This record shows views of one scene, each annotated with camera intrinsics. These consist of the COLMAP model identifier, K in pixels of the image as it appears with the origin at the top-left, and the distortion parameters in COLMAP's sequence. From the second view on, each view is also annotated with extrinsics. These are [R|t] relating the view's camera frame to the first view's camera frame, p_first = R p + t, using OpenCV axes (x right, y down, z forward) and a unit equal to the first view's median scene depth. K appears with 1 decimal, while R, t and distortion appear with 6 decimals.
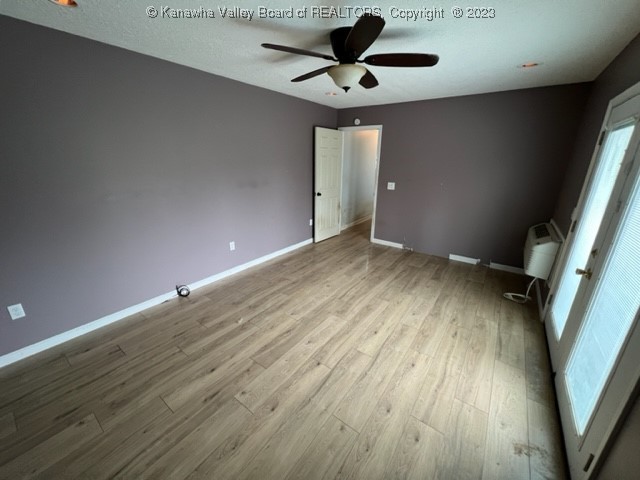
lens RADIAL K [[256.7, 0, 320.0], [0, 256.7, 239.7], [0, 0, 1]] dist [-0.000102, -0.000079]
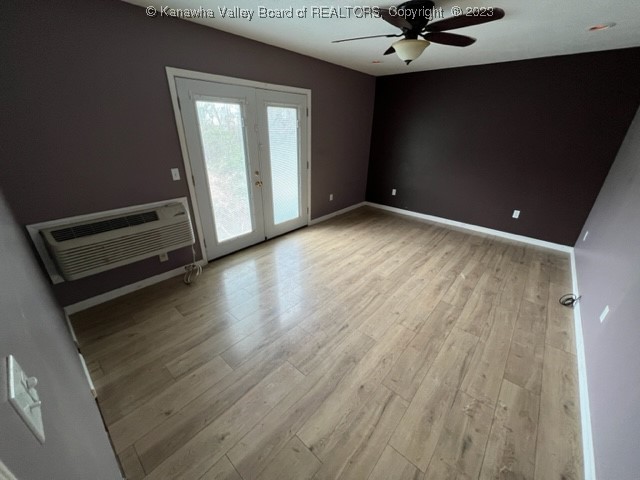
lens RADIAL K [[256.7, 0, 320.1], [0, 256.7, 240.9], [0, 0, 1]] dist [-0.000102, -0.000079]
pose [[-0.995915, -0.065403, 0.062258, 0.271790], [-0.007289, 0.745453, 0.666518, -0.565515], [-0.090003, 0.663342, -0.742884, 1.780233]]
